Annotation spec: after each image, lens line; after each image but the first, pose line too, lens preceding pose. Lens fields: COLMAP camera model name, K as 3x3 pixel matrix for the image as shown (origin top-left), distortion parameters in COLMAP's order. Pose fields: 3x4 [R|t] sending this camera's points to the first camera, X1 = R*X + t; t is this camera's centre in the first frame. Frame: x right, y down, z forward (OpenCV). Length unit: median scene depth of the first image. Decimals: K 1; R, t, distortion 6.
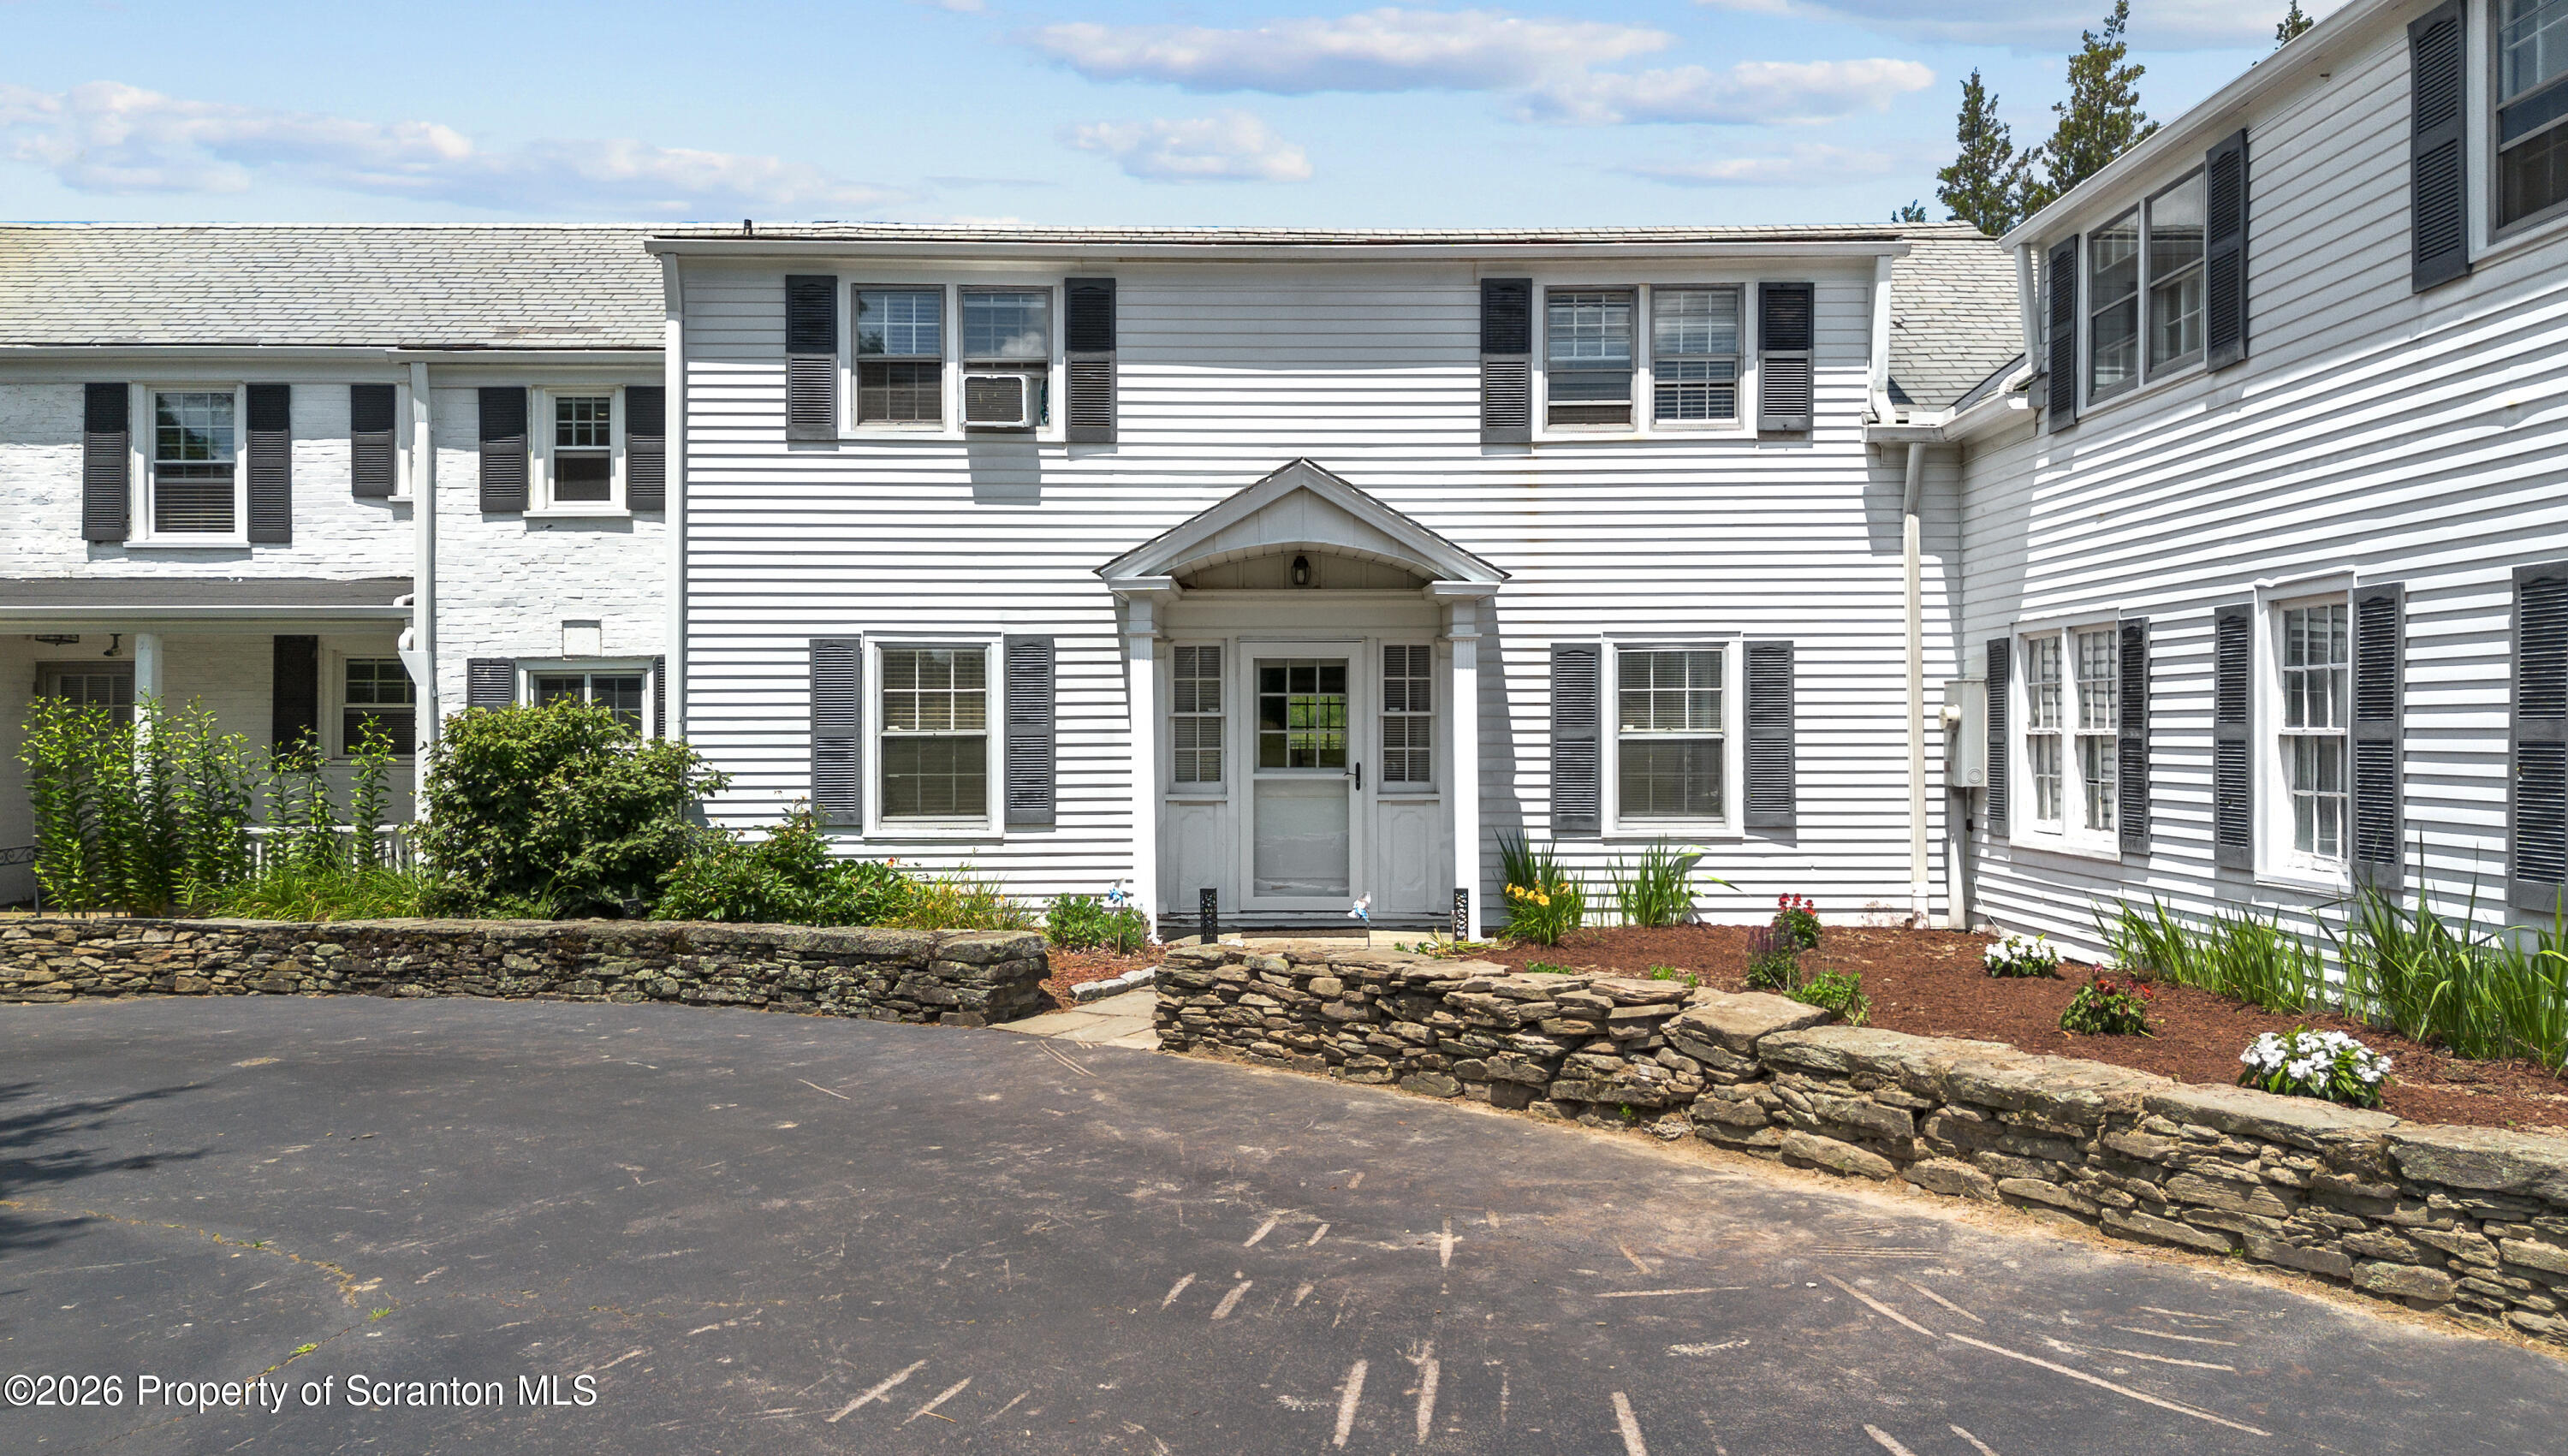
lens RADIAL K [[1827.5, 0, 1284.0], [0, 1827.5, 728.0], [0, 0, 1]] dist [0.089400, -0.112357]
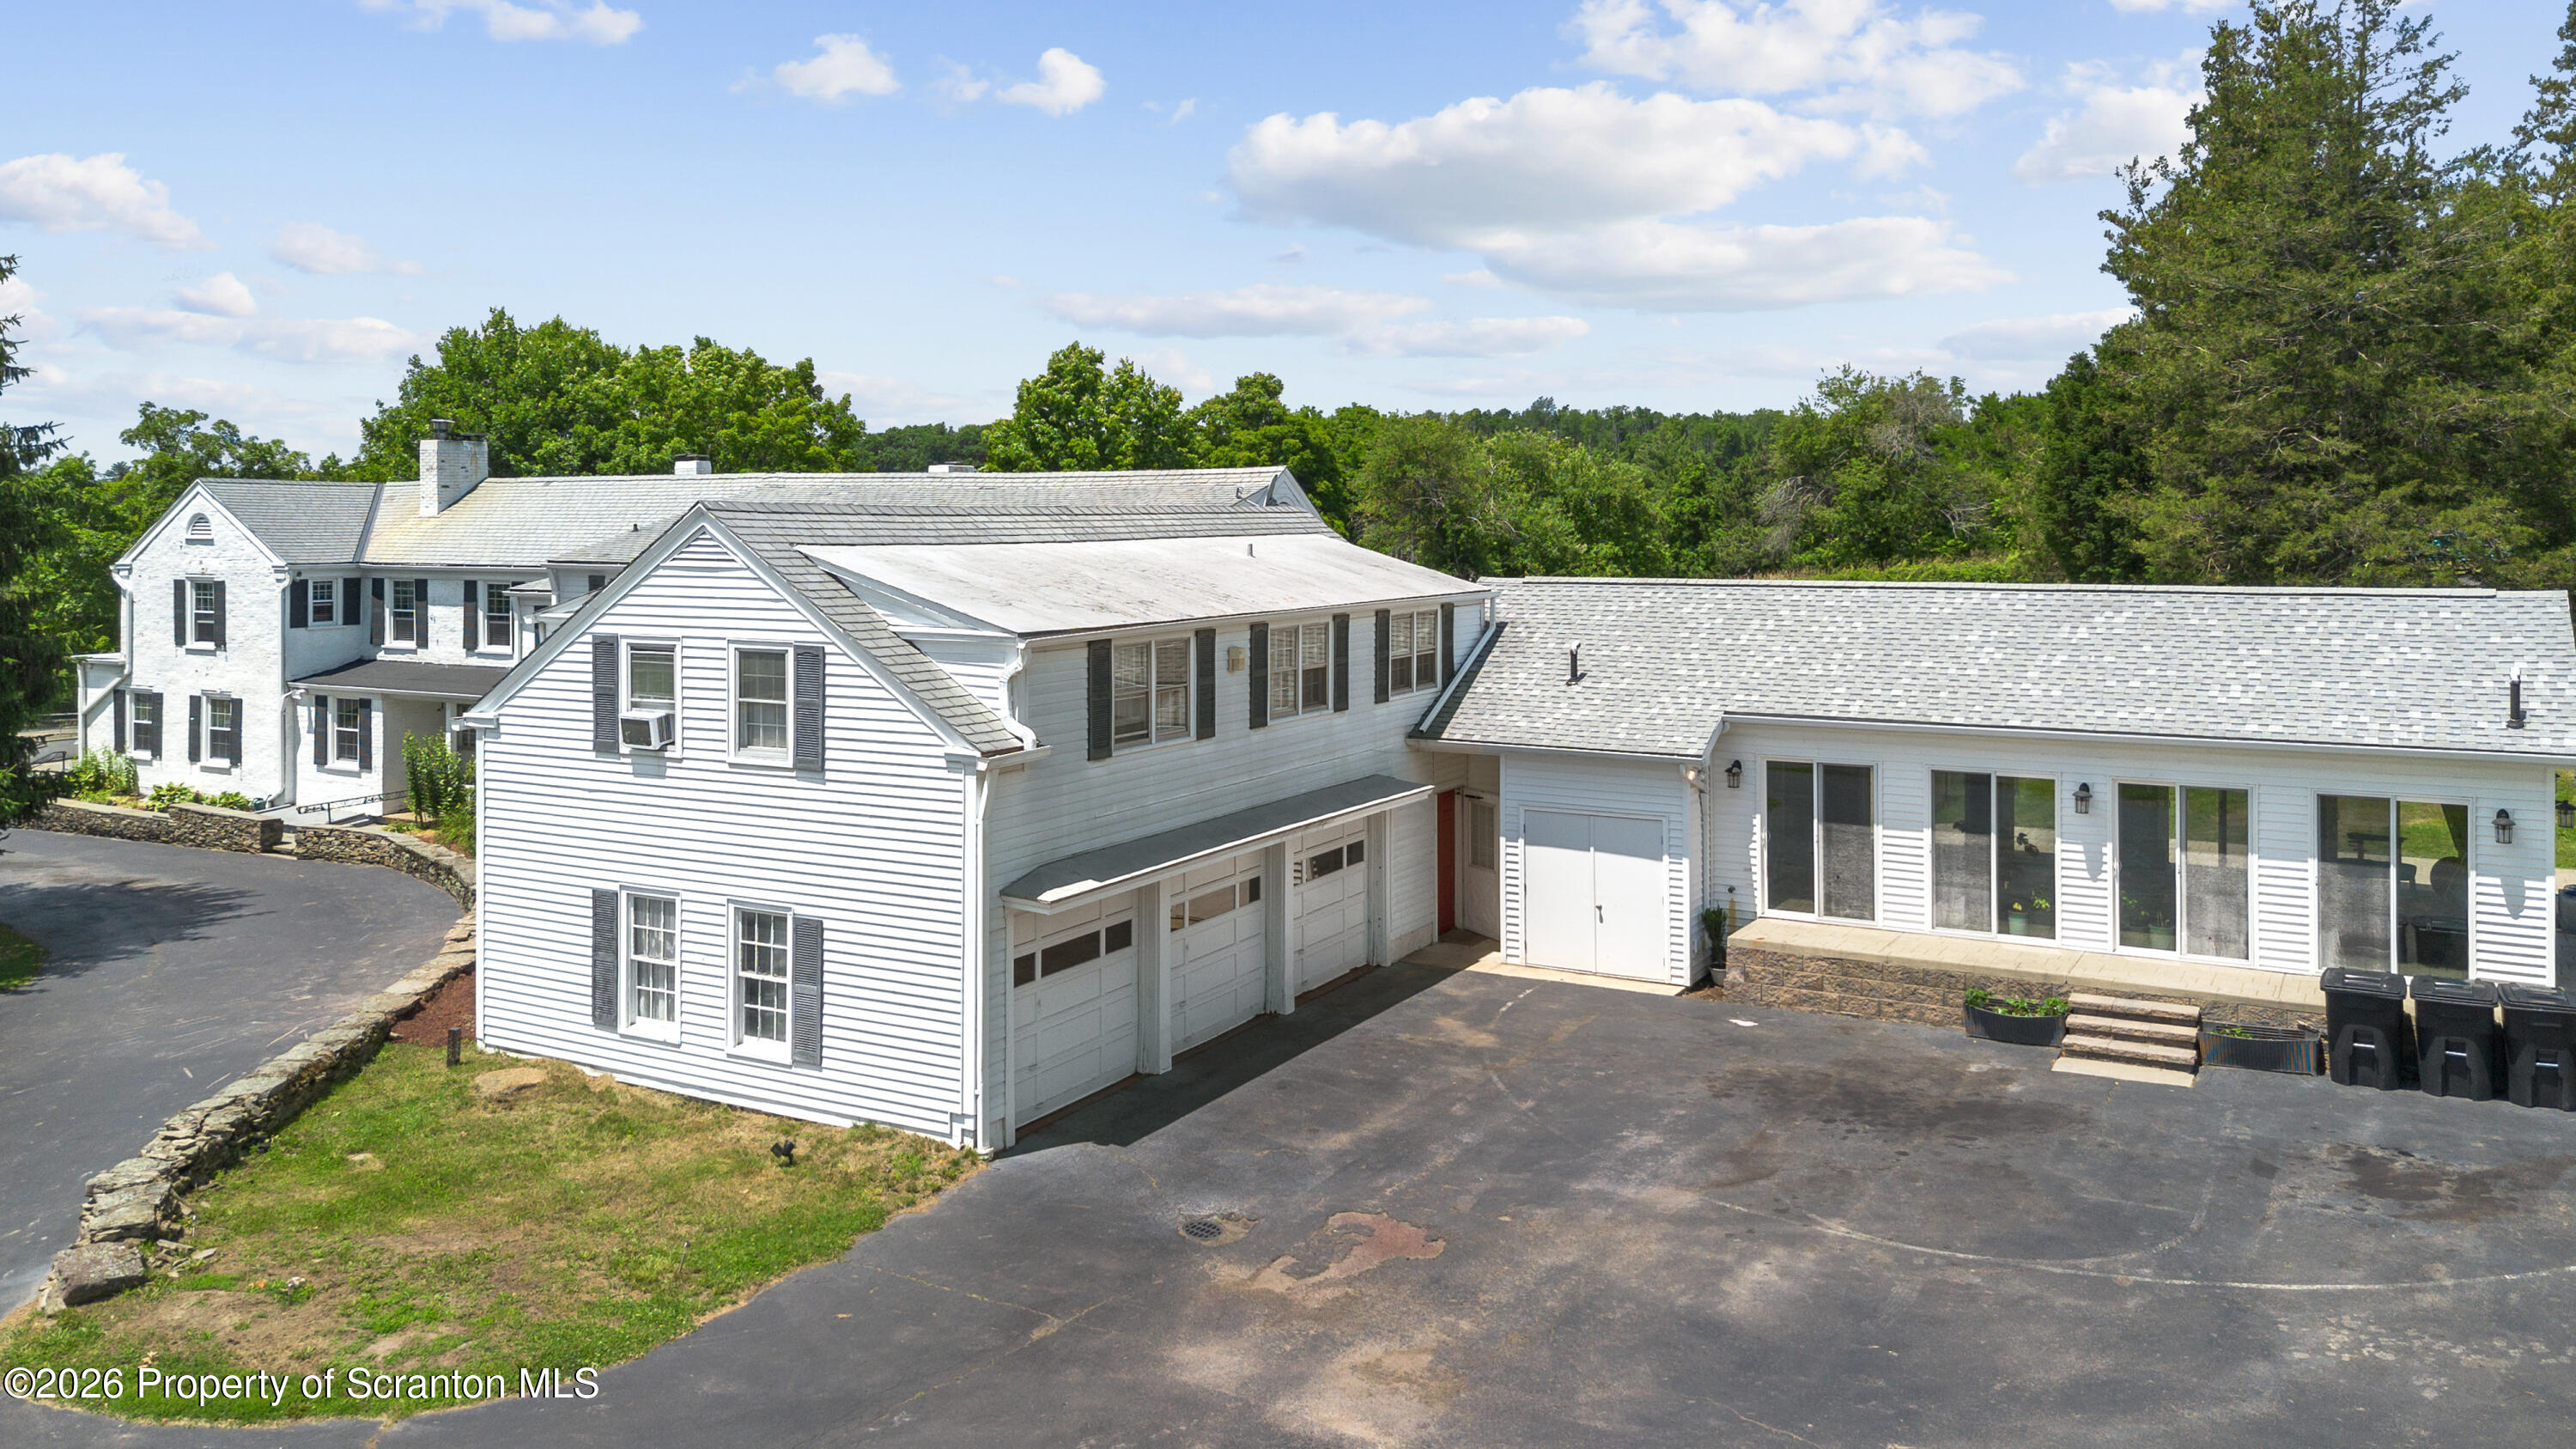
lens RADIAL K [[1933.2, 0, 1279.7], [0, 1933.2, 514.9], [0, 0, 1]] dist [0.026081, -0.010574]
pose [[0.869360, 0.001223, -0.494177, 1.739552], [0.000910, 0.999991, 0.004076, -0.341525], [0.494178, -0.003994, 0.869352, -0.709196]]
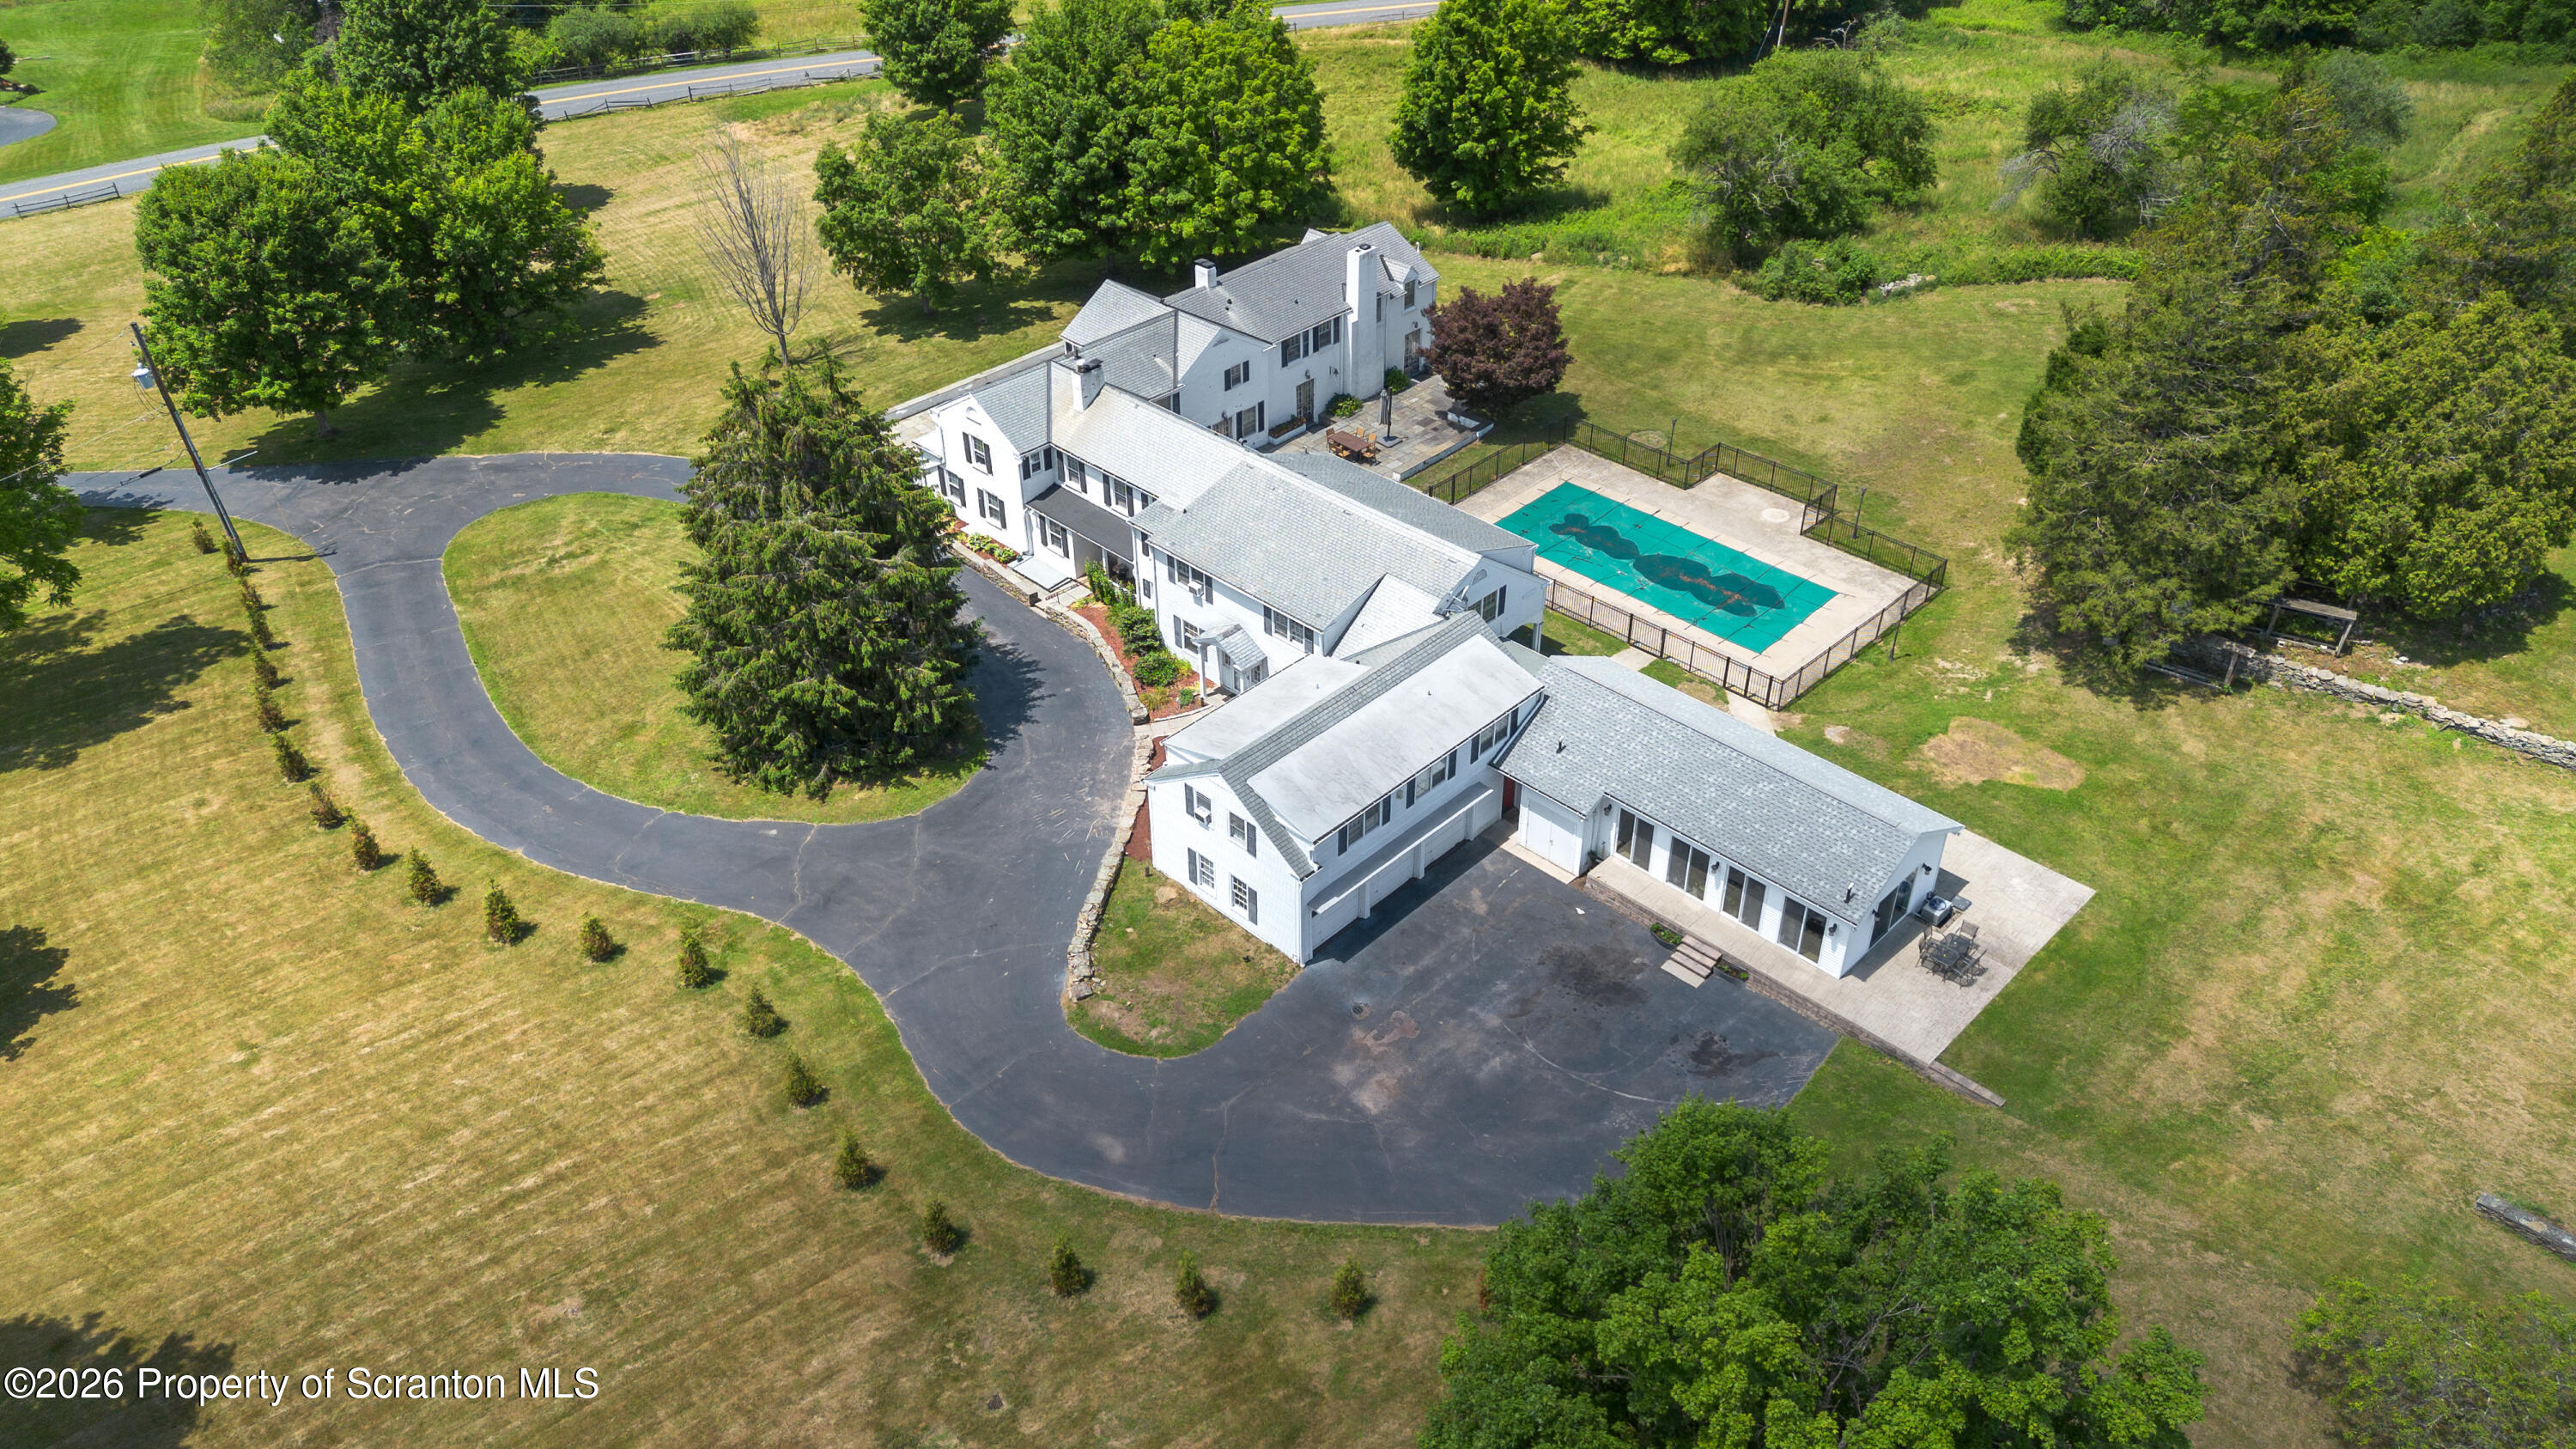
lens RADIAL K [[1831.2, 0, 1269.9], [0, 1831.2, 718.1], [0, 0, 1]] dist [0.076795, -0.082244]
pose [[0.712231, 0.404032, -0.574007, 3.102531], [0.016360, 0.807962, 0.589008, -2.932067], [0.701754, -0.428900, 0.568846, -1.920004]]
